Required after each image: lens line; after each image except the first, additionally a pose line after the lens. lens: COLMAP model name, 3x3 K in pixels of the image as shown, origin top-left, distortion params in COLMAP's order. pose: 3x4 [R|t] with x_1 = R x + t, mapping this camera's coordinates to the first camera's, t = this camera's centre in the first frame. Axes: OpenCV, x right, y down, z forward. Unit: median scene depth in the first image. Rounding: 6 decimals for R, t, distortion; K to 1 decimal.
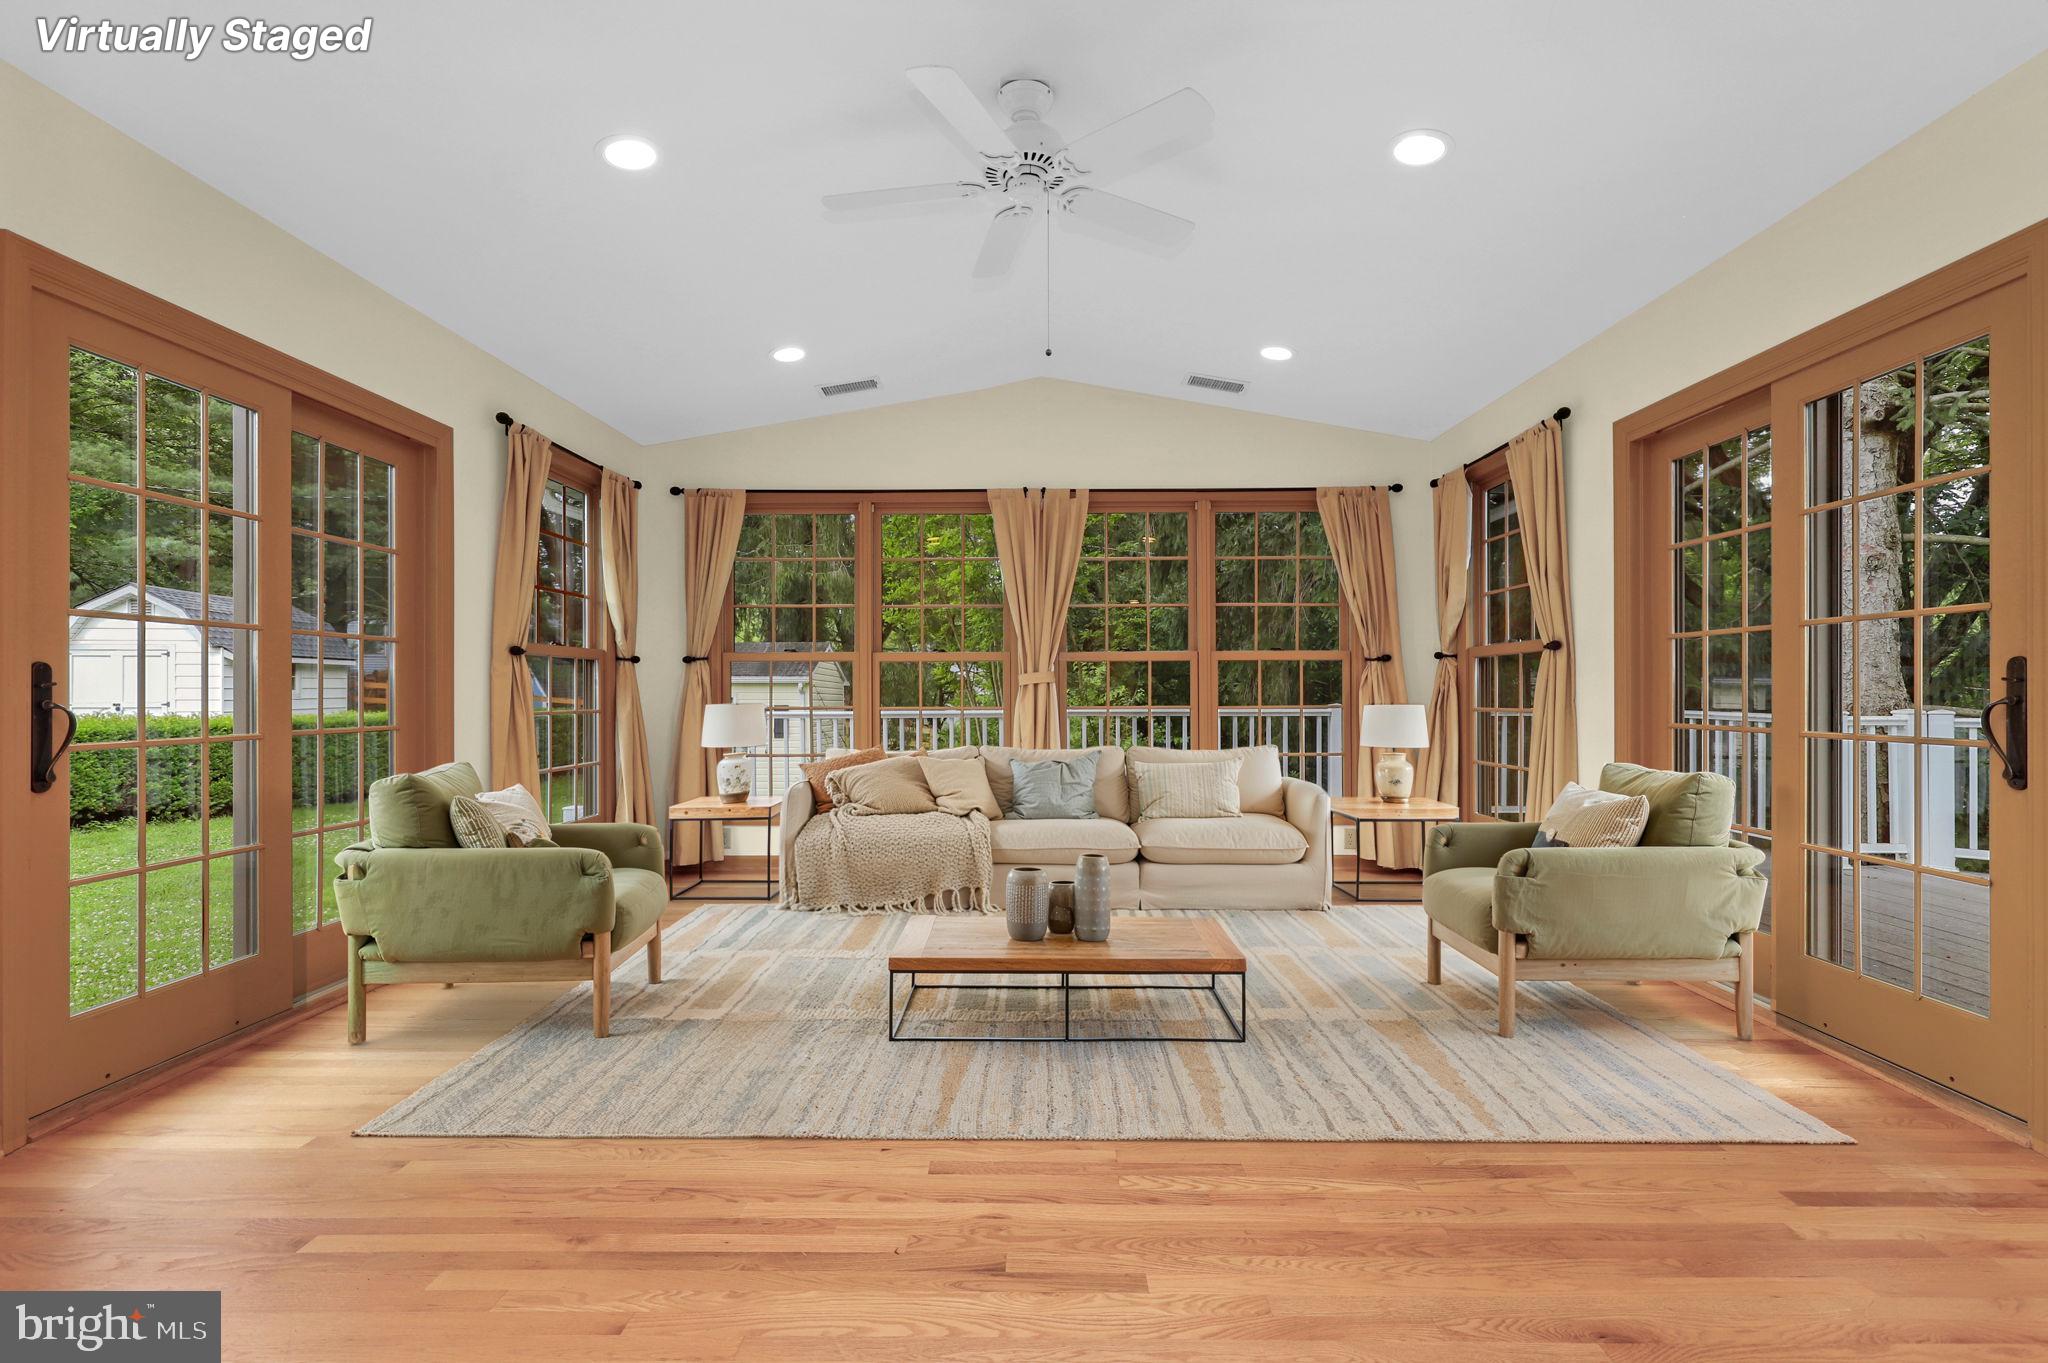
lens RADIAL K [[919.8, 0, 1029.0], [0, 919.8, 686.0], [0, 0, 1]] dist [-0.000190, -0.000460]
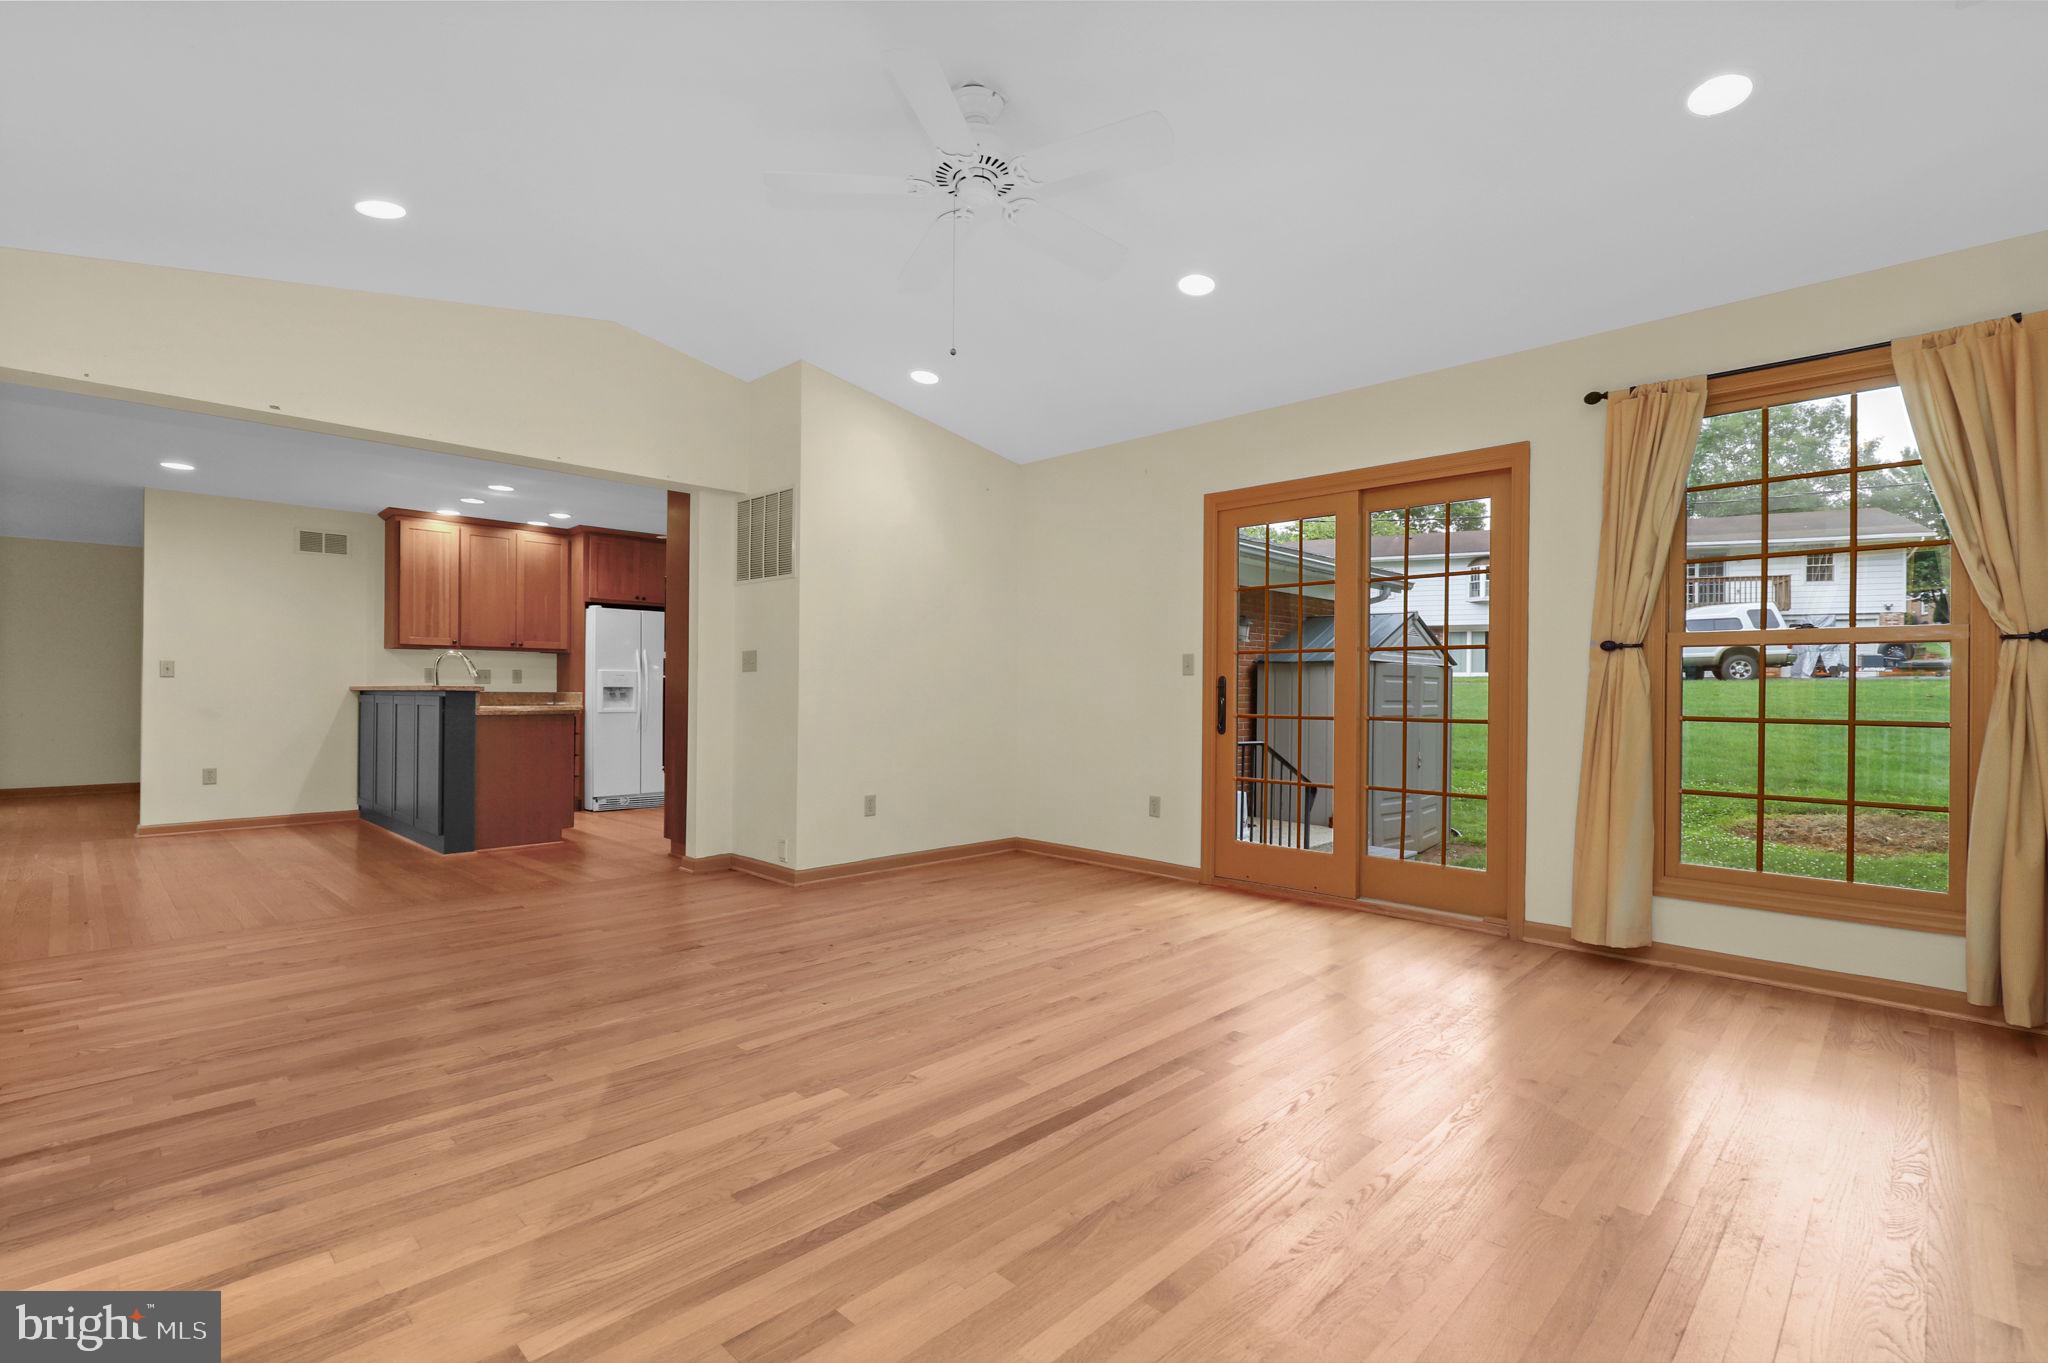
lens RADIAL K [[919.8, 0, 1052.7], [0, 919.8, 688.1], [0, 0, 1]] dist [-0.000190, -0.000460]
pose [[-0.665429, 0.006173, -0.746435, 0.390669], [0.004330, 0.999981, 0.004410, -0.002579], [0.746448, -0.000297, -0.665443, 0.979039]]
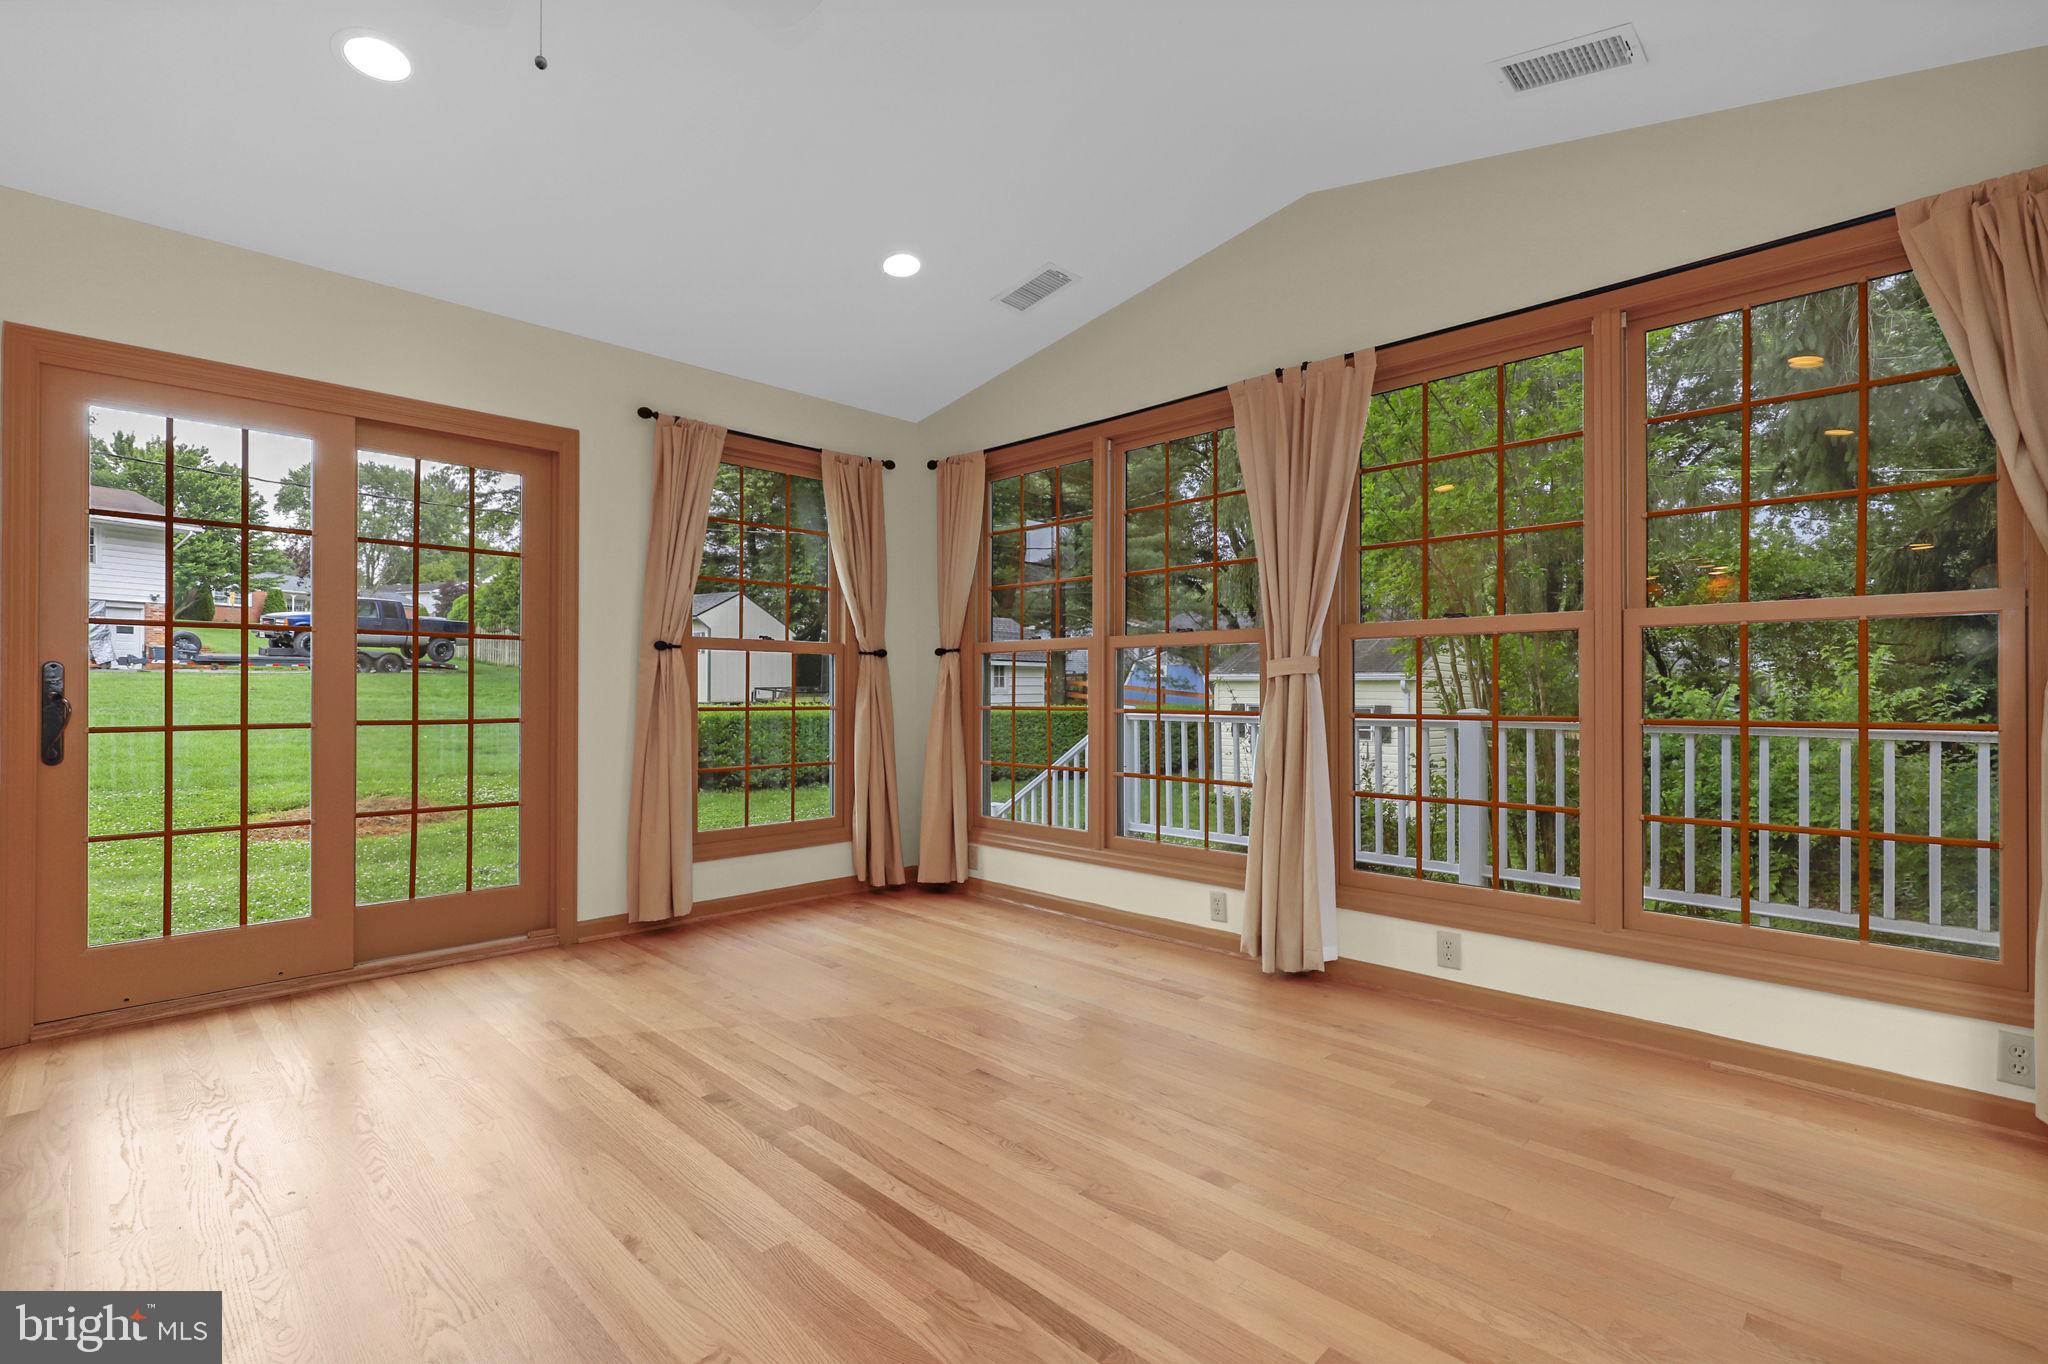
lens RADIAL K [[919.8, 0, 1043.8], [0, 919.8, 683.3], [0, 0, 1]] dist [-0.000190, -0.000460]
pose [[0.730363, -0.002820, -0.683053, 0.336476], [0.001555, 0.999996, -0.002465, 0.004681], [0.683057, 0.000739, 0.730364, 0.449809]]
